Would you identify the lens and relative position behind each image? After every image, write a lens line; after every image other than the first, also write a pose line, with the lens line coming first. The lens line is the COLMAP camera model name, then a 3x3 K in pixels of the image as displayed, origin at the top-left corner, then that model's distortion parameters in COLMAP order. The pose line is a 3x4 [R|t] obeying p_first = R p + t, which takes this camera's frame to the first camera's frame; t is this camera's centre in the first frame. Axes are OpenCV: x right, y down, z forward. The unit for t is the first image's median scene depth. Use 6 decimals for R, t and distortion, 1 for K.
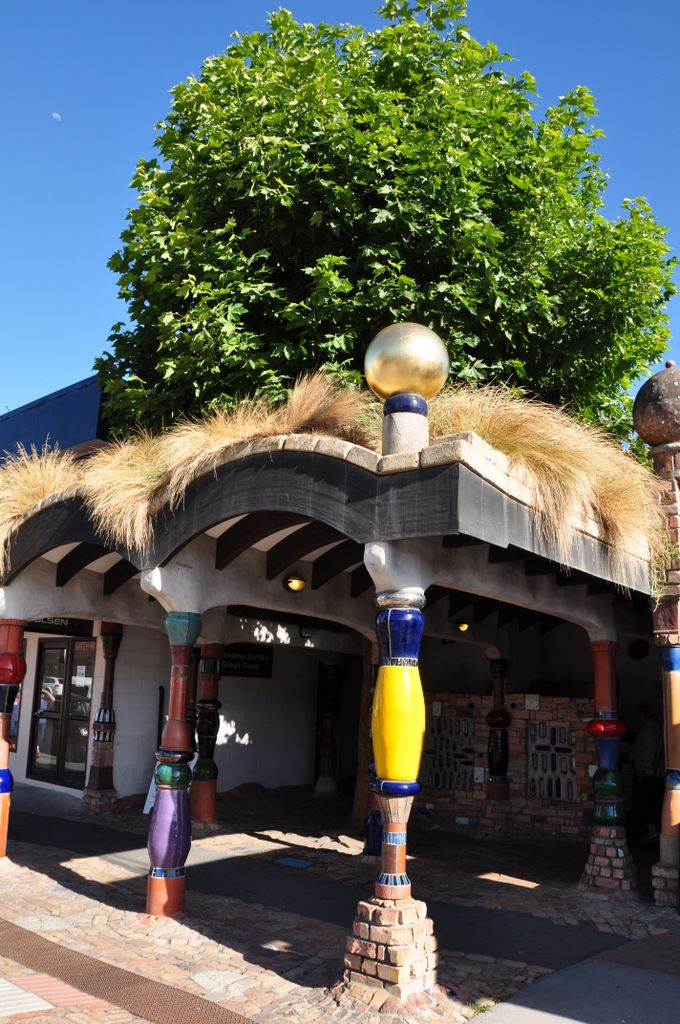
lens RADIAL K [[793.9, 0, 340.0], [0, 793.9, 512.0], [0, 0, 1]] dist [-0.141958, 0.103965]
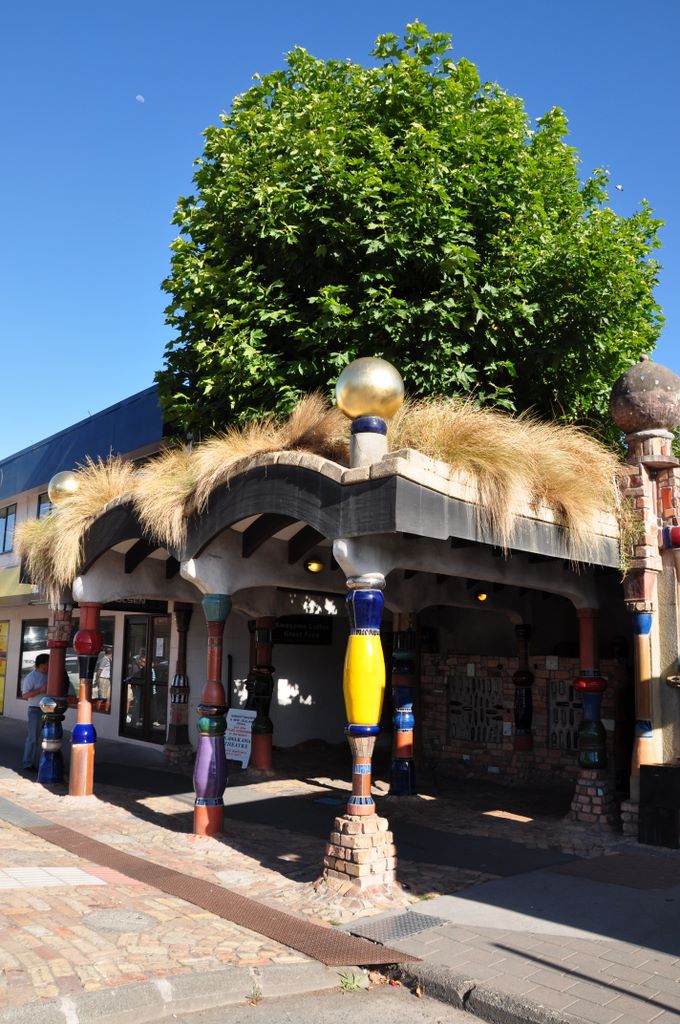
lens RADIAL K [[793.9, 0, 340.0], [0, 793.9, 512.0], [0, 0, 1]] dist [-0.141958, 0.103965]
pose [[0.991206, -0.038627, -0.126561, 0.134239], [0.043955, 0.998249, 0.039585, -0.035879], [0.124811, -0.044800, 0.991169, -0.168266]]
